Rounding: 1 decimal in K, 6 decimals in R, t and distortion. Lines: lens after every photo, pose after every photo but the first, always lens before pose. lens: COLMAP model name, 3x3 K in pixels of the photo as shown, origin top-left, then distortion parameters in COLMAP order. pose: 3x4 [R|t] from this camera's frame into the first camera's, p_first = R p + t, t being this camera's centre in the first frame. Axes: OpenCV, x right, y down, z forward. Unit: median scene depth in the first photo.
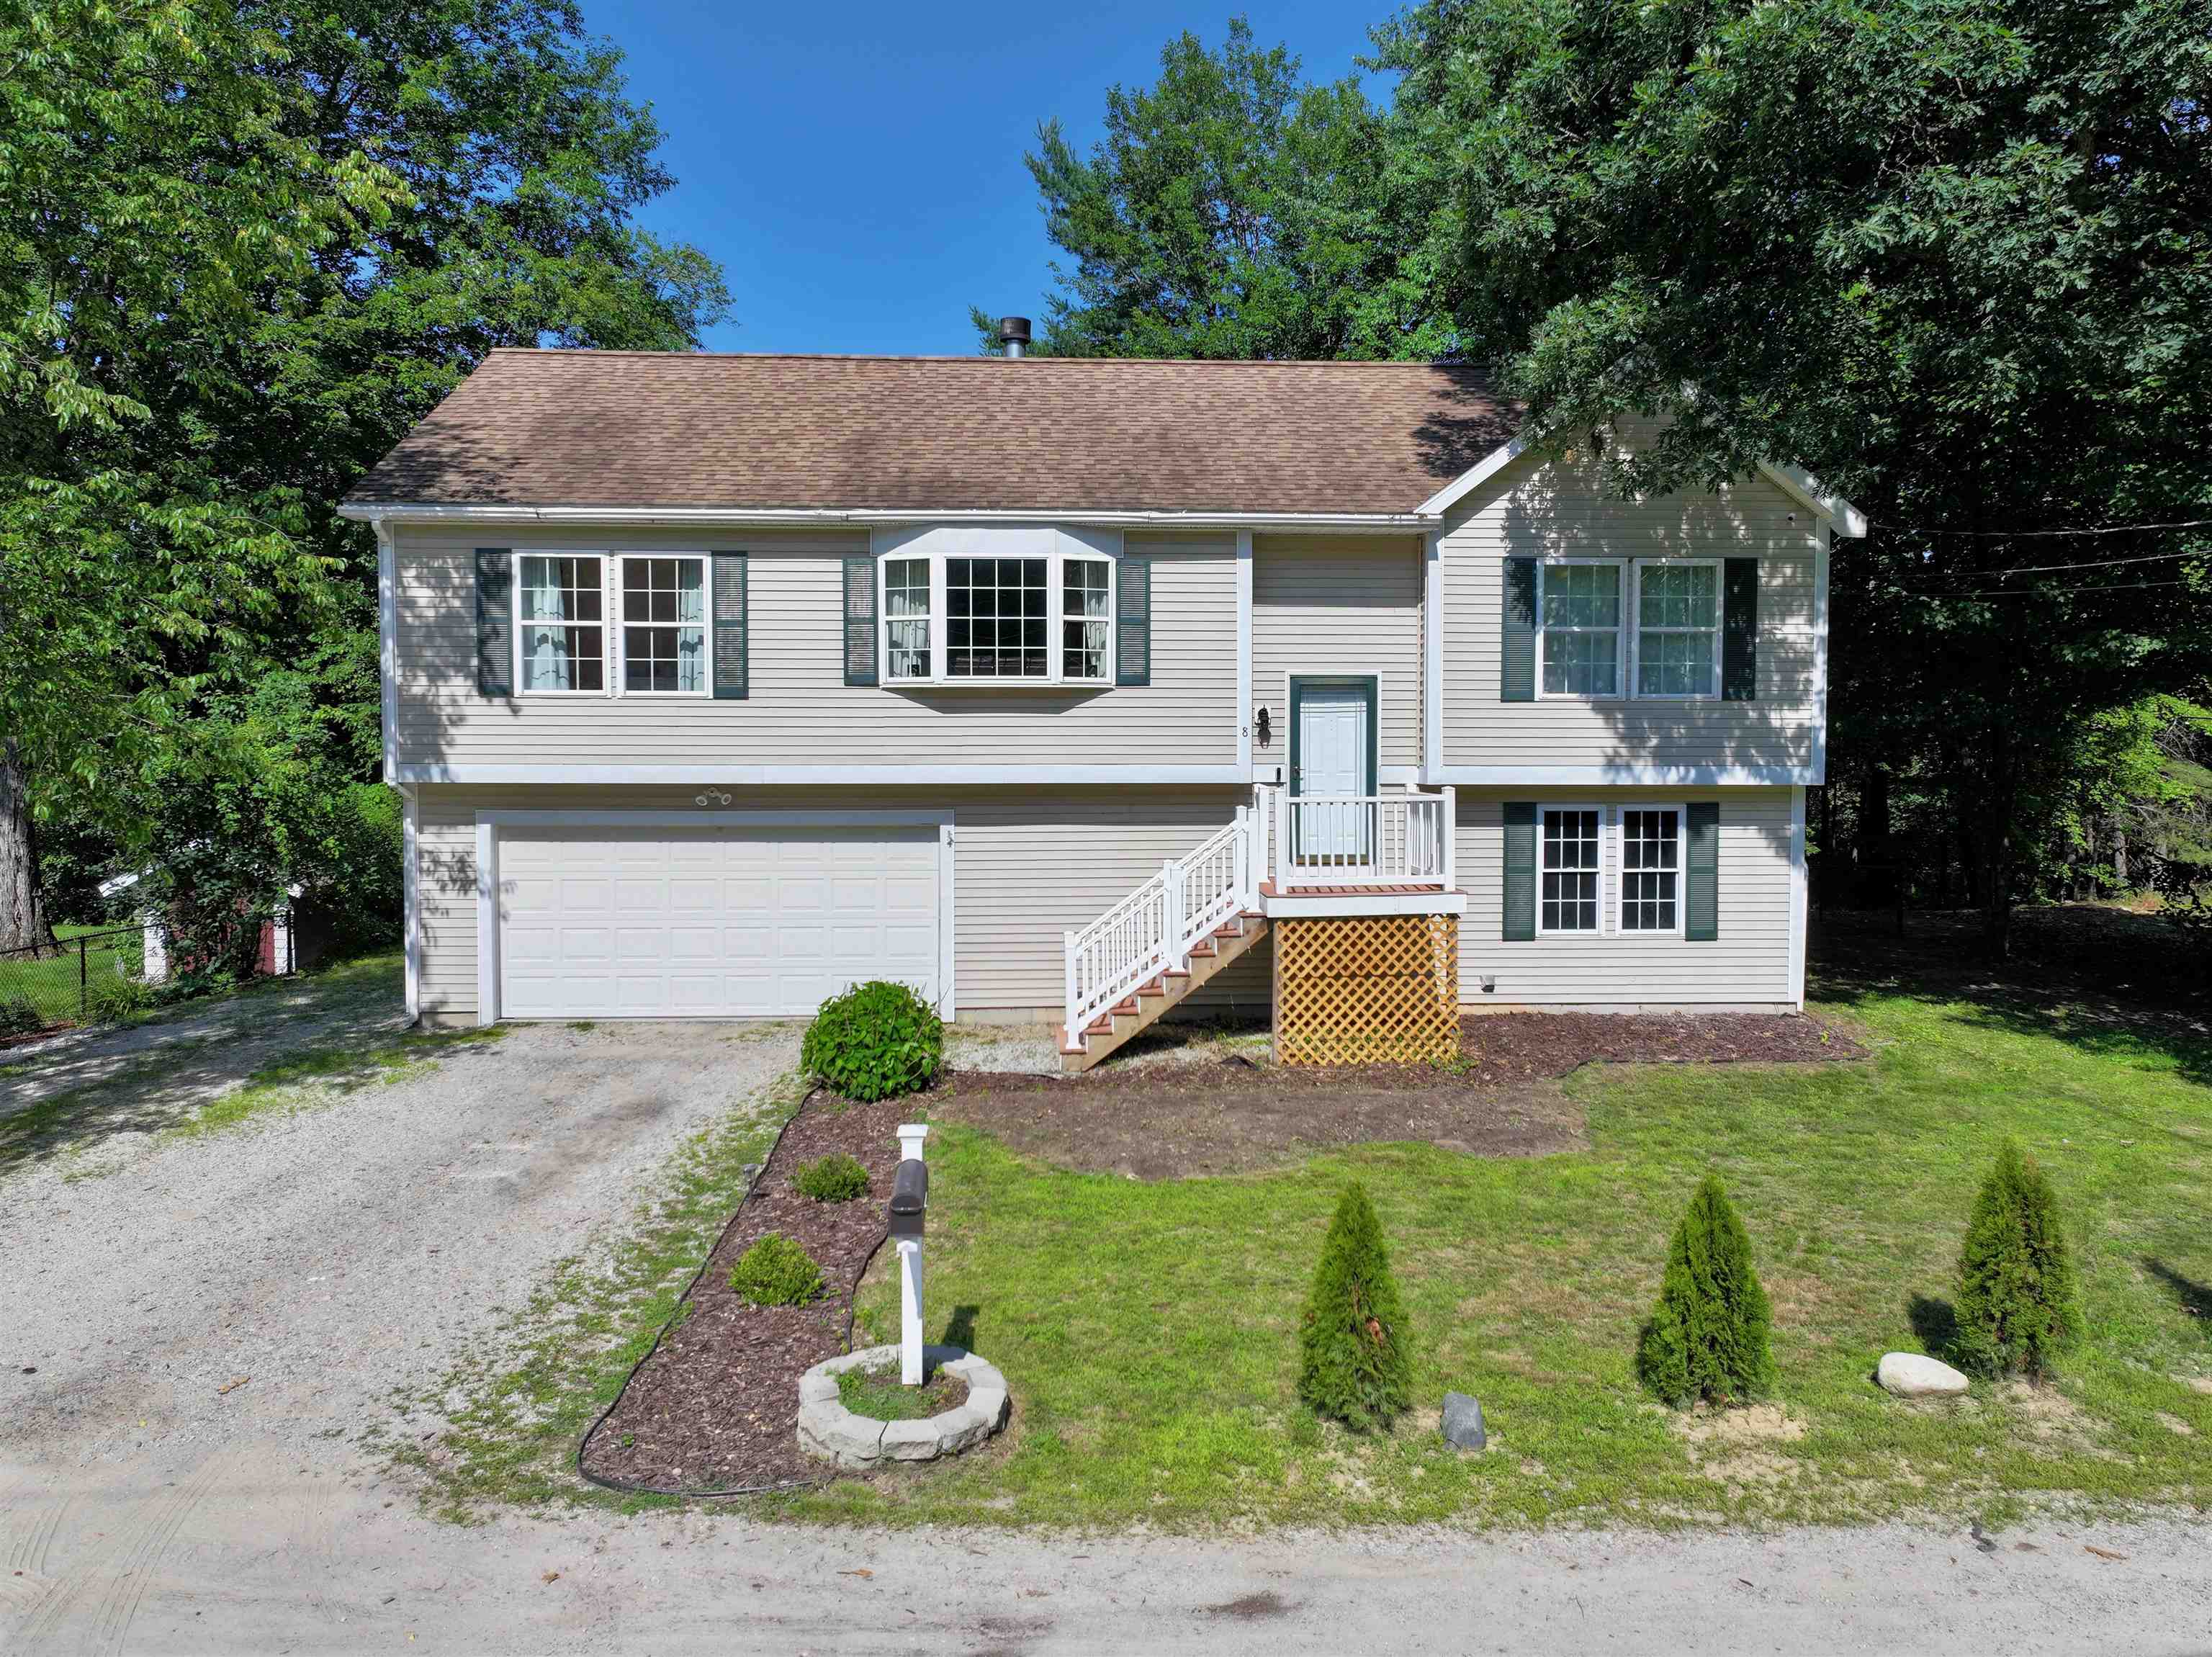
lens RADIAL K [[1555.4, 0, 1115.5], [0, 1555.4, 826.9], [0, 0, 1]] dist [0.003130, 0.000663]
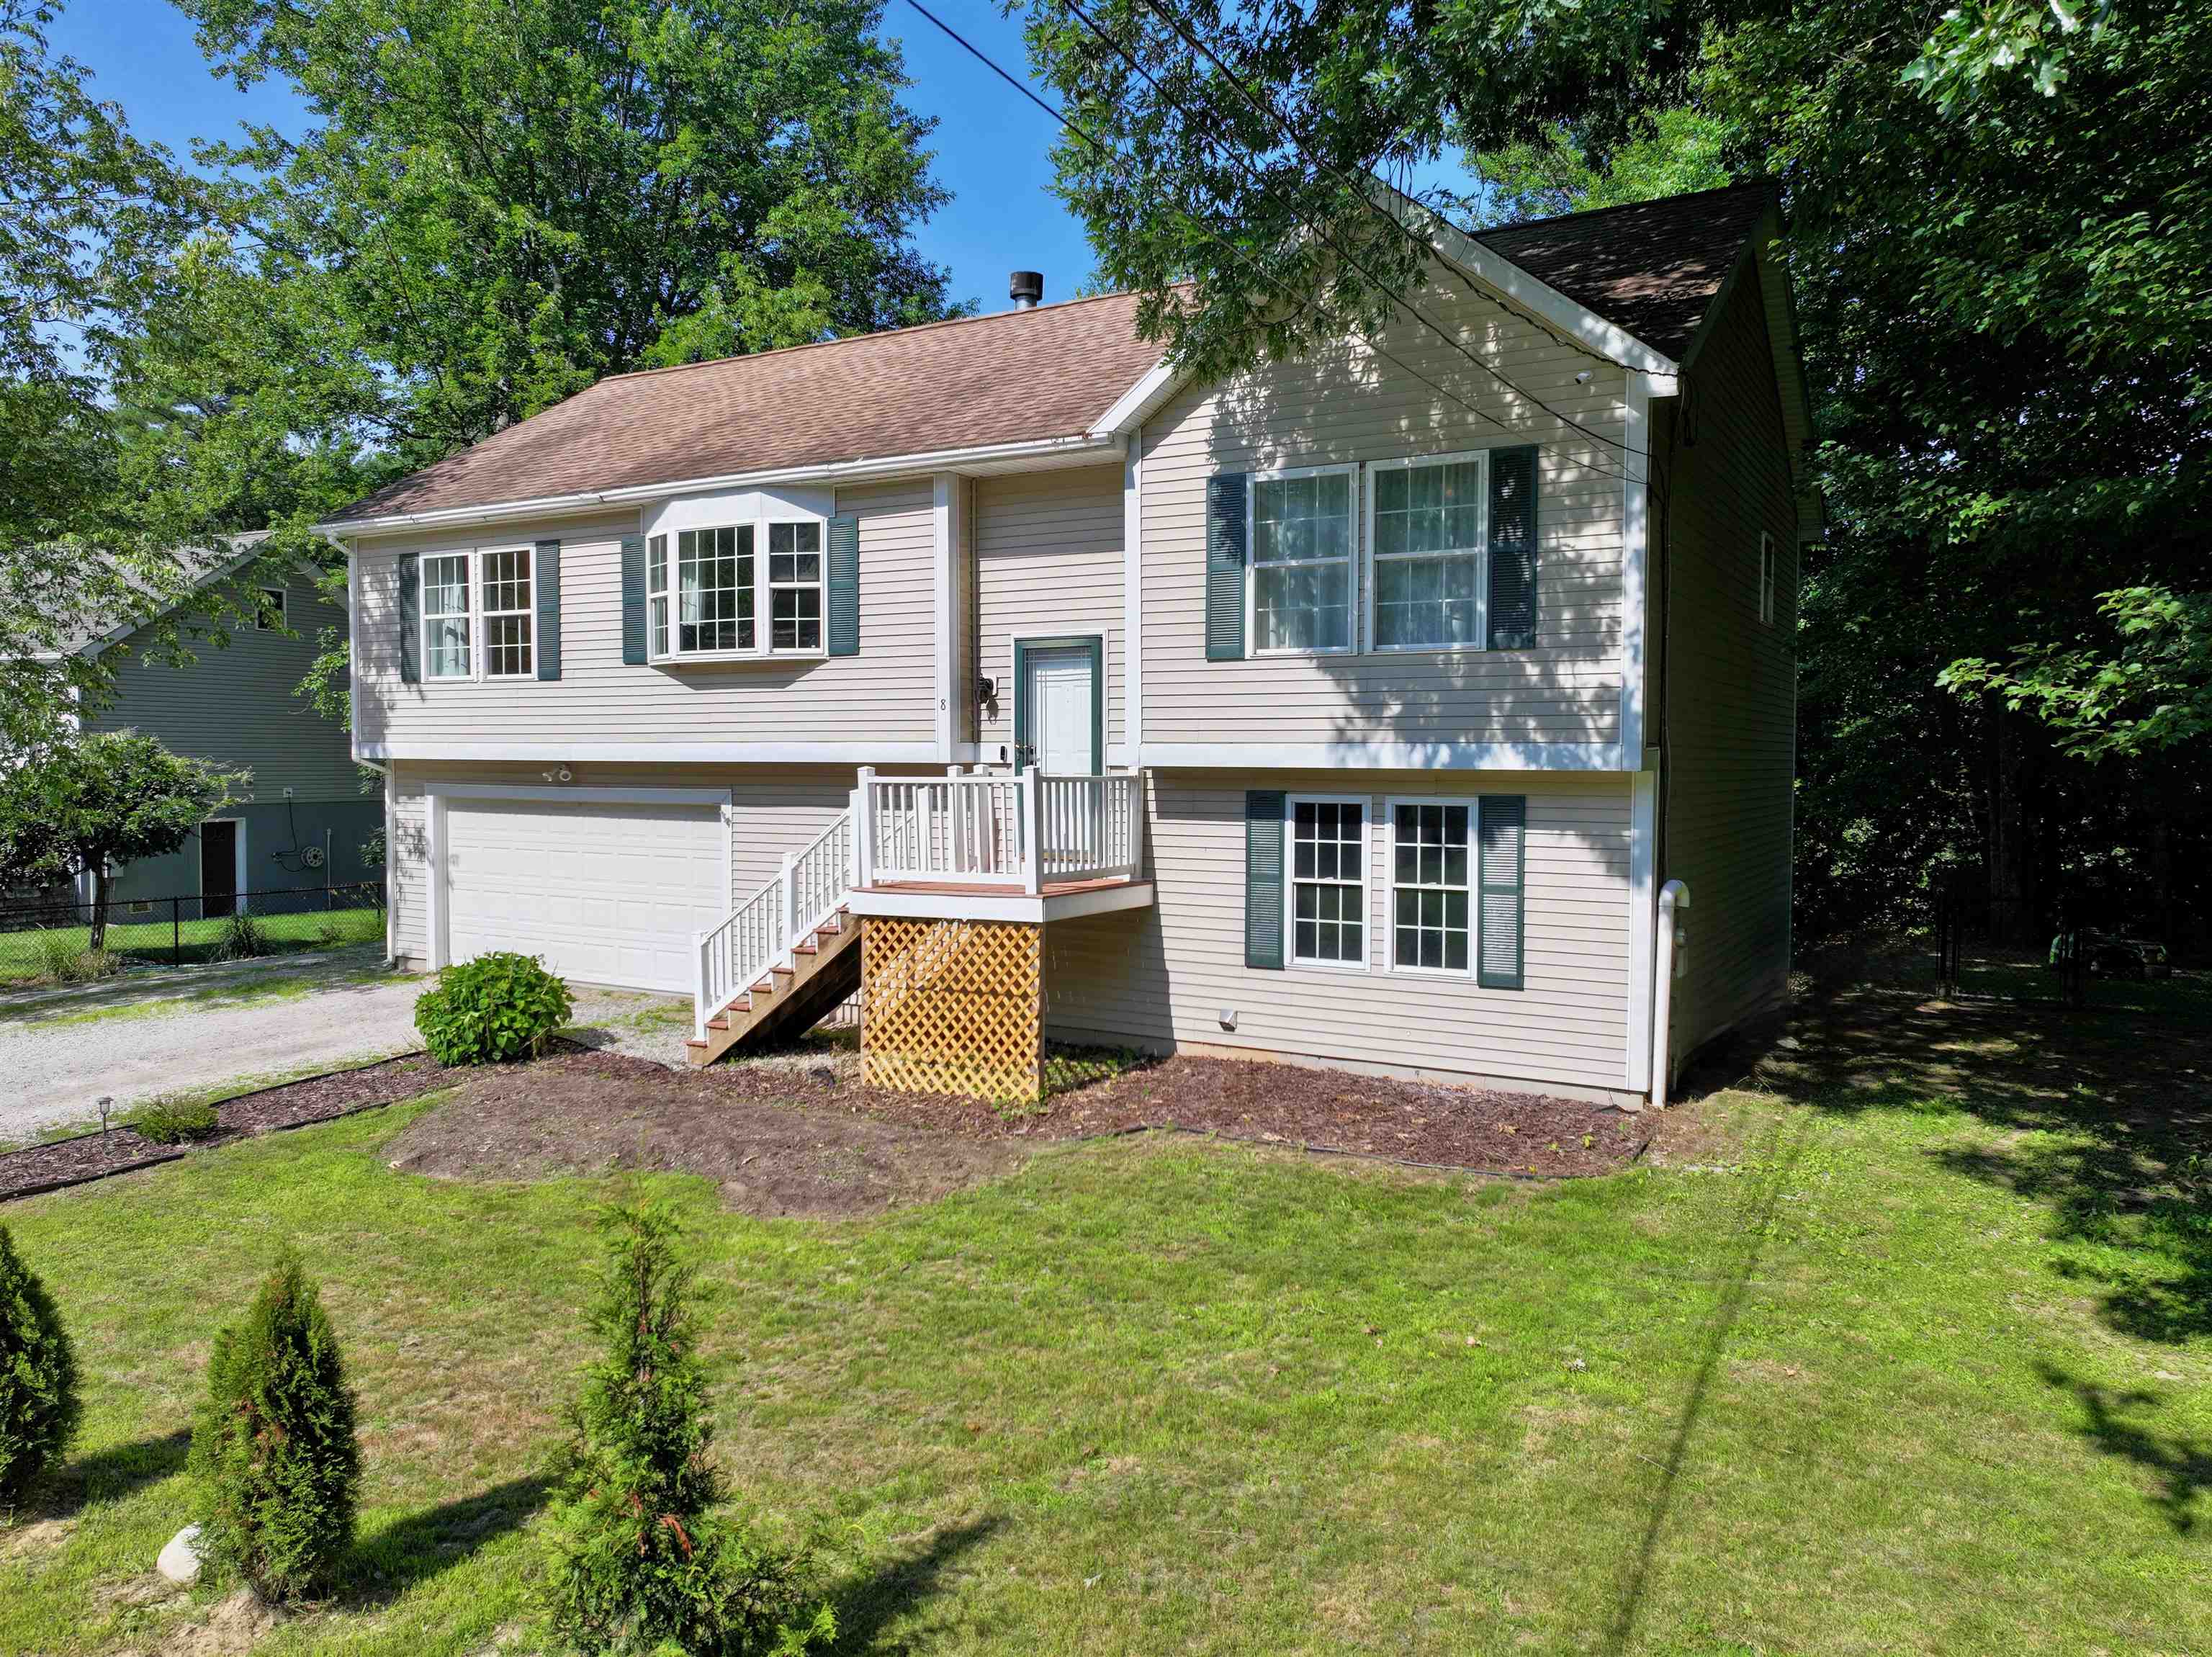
lens RADIAL K [[1555.4, 0, 1115.5], [0, 1555.4, 826.9], [0, 0, 1]] dist [0.003130, 0.000663]
pose [[0.839444, 0.027106, -0.542770, 0.635317], [-0.029926, 0.999546, 0.003635, 0.001589], [0.542622, 0.013192, 0.839873, 0.314887]]
